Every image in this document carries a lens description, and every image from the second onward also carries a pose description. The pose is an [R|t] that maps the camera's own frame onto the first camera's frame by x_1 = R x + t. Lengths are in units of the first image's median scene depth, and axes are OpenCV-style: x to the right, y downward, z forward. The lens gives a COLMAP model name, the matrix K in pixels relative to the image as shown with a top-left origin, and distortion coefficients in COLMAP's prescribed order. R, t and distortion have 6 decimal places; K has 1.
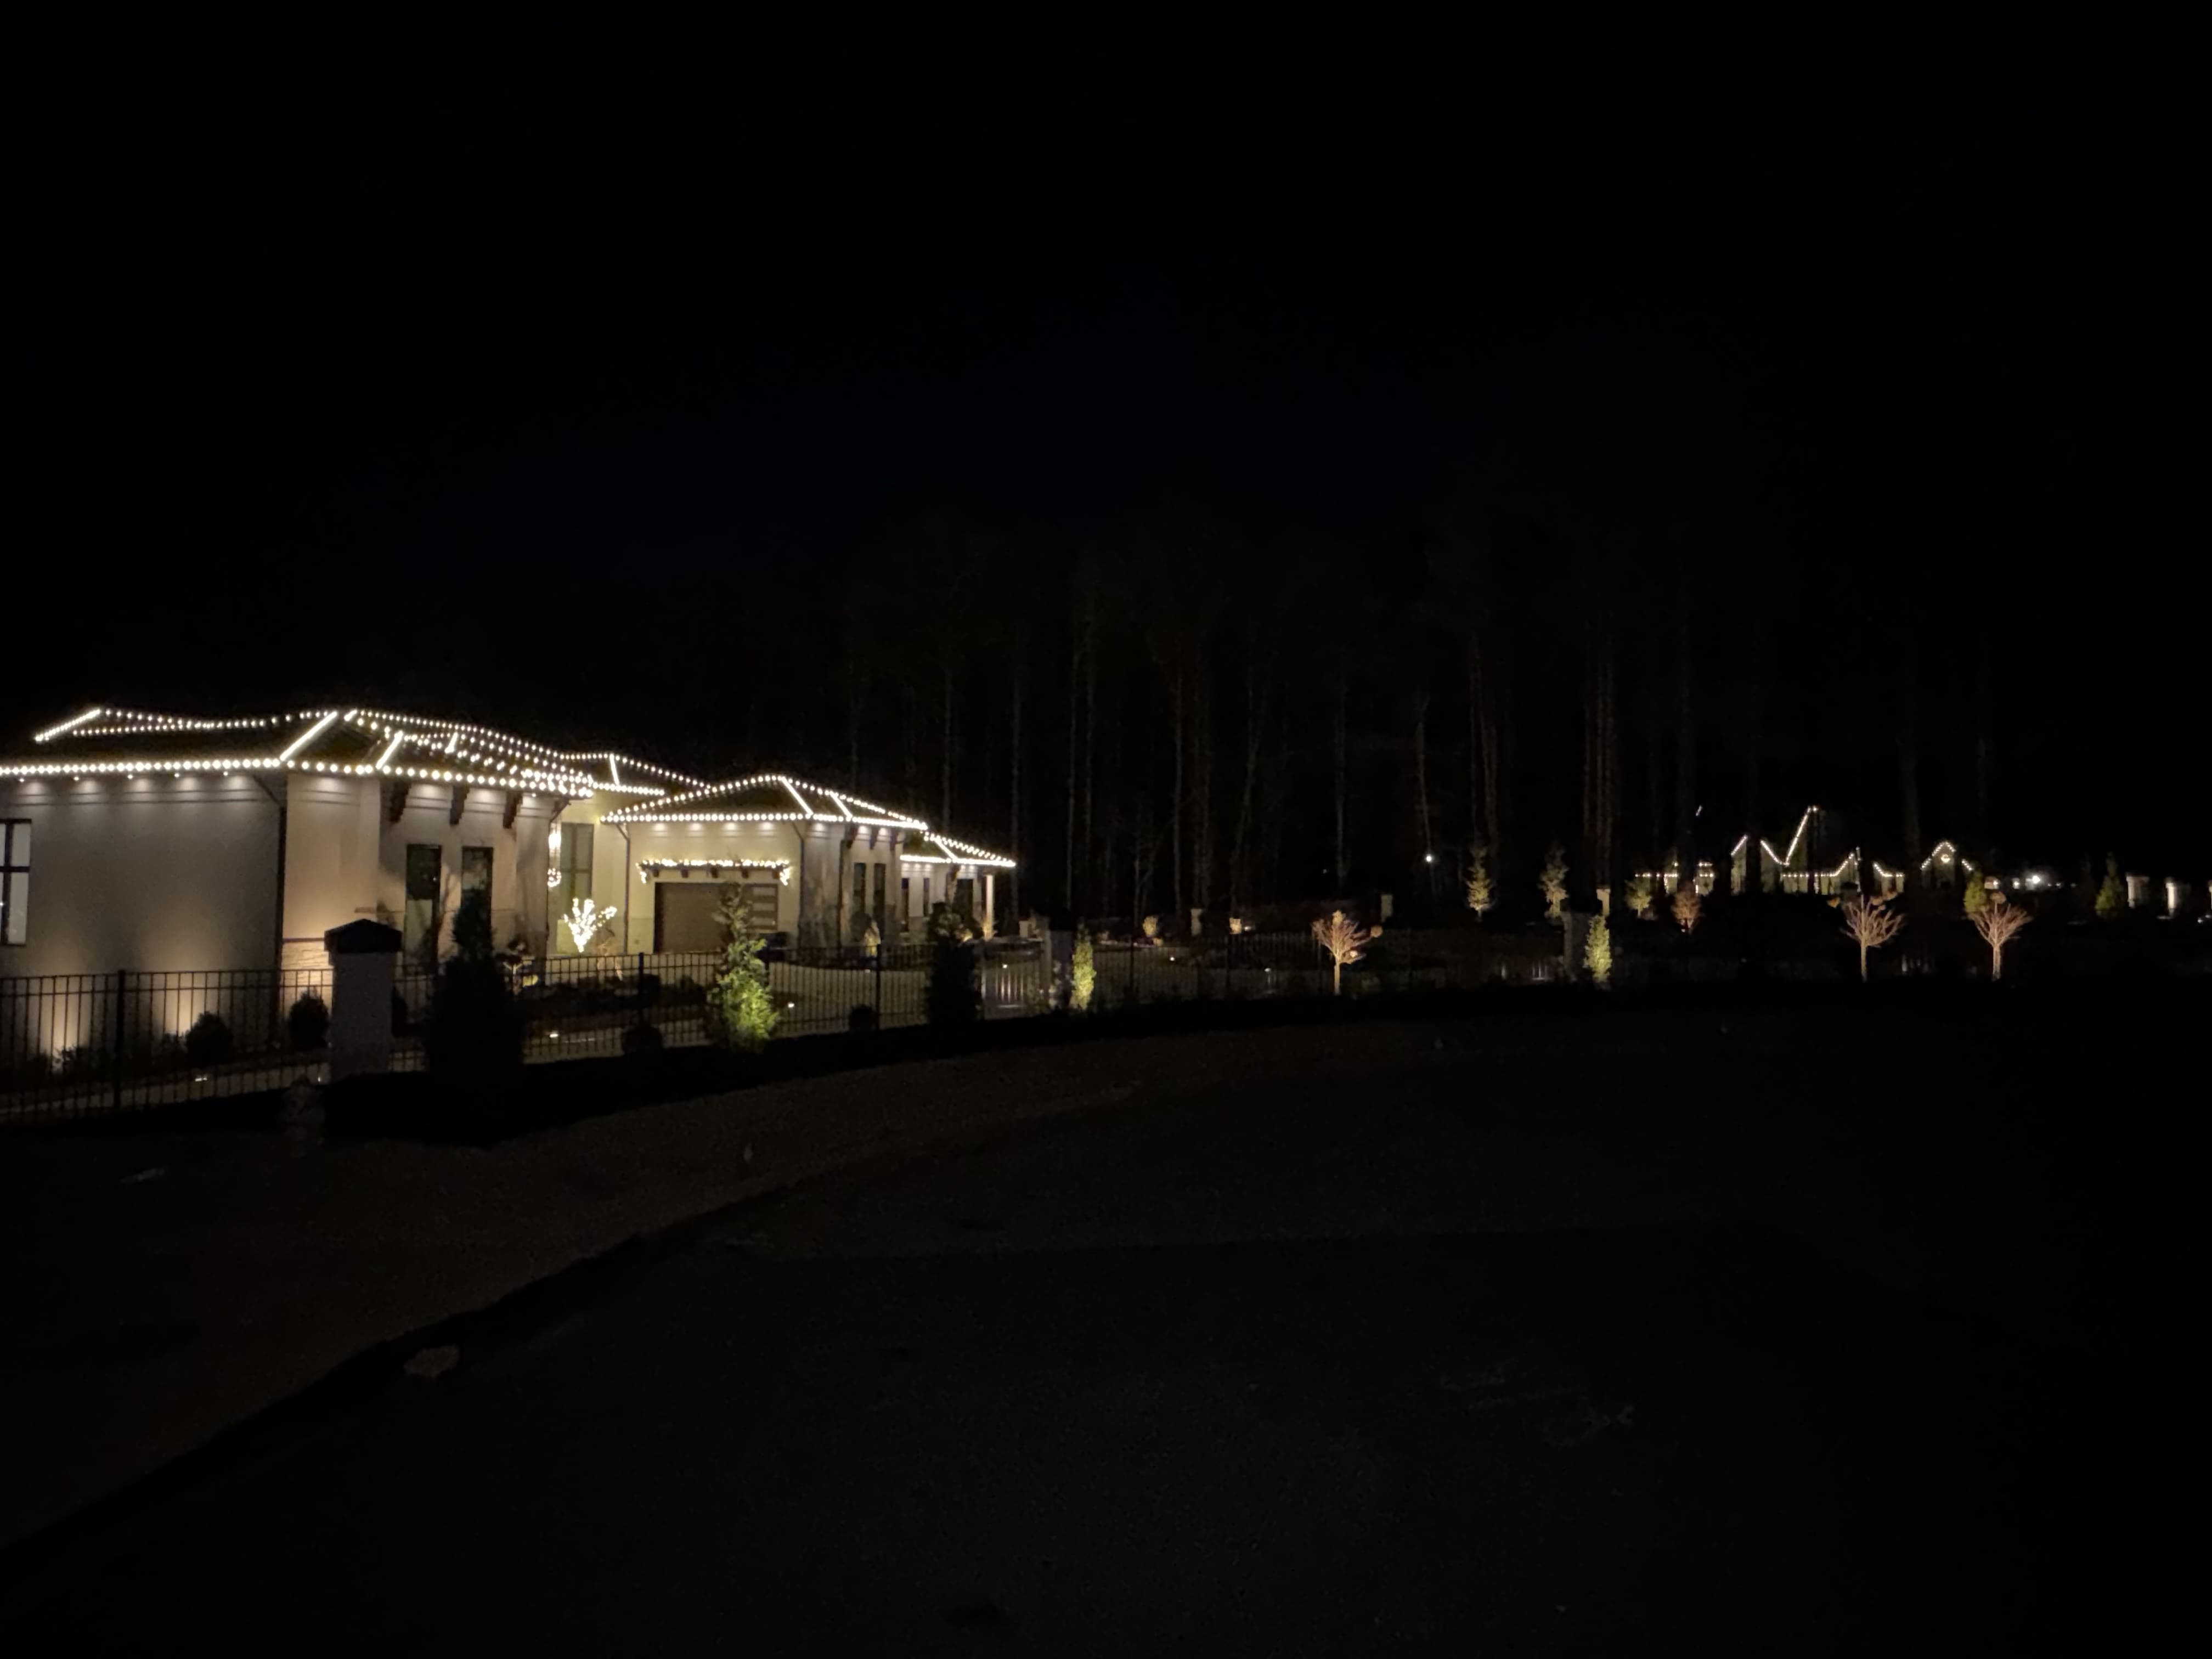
lens RADIAL K [[1685.0, 0, 1106.0], [0, 1685.0, 829.5], [0, 0, 1]] dist [0.170453, -0.310227]
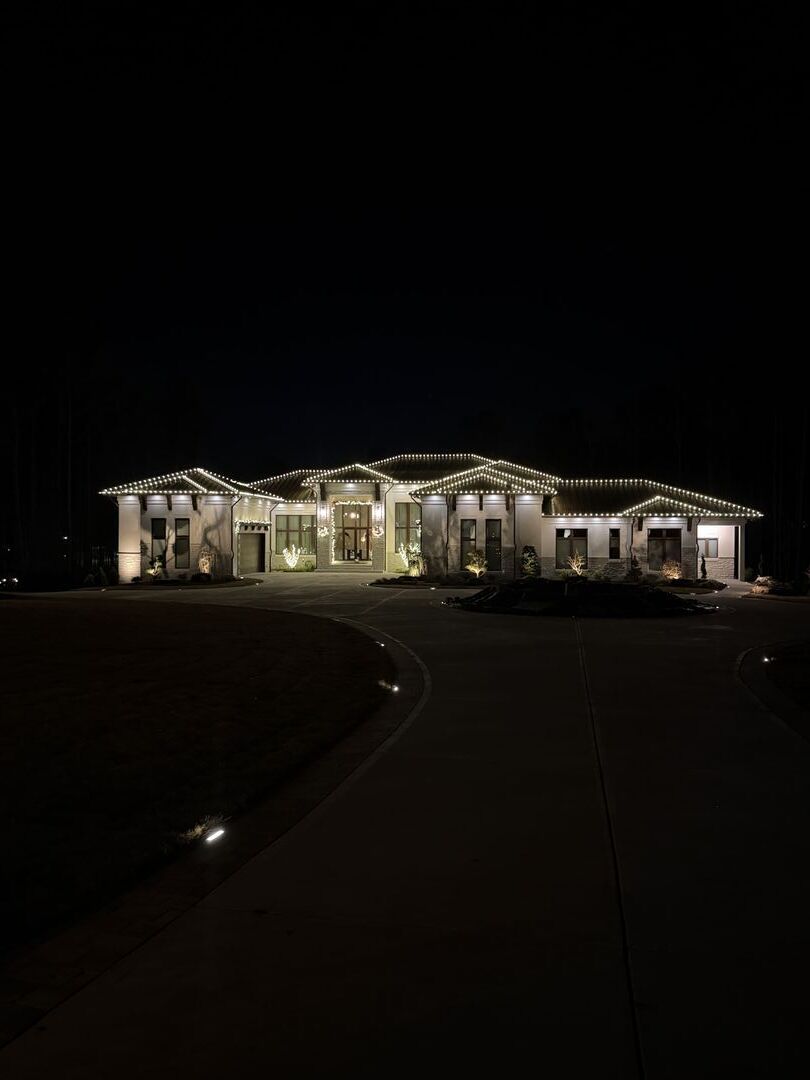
lens RADIAL K [[820.2, 0, 405.0], [0, 820.2, 540.0], [0, 0, 1]] dist [0.175823, -0.335511]
pose [[0.101753, -0.010732, -0.994752, 0.866290], [0.029208, 0.999543, -0.007796, 0.060286], [0.994381, -0.028261, 0.102020, 1.193409]]
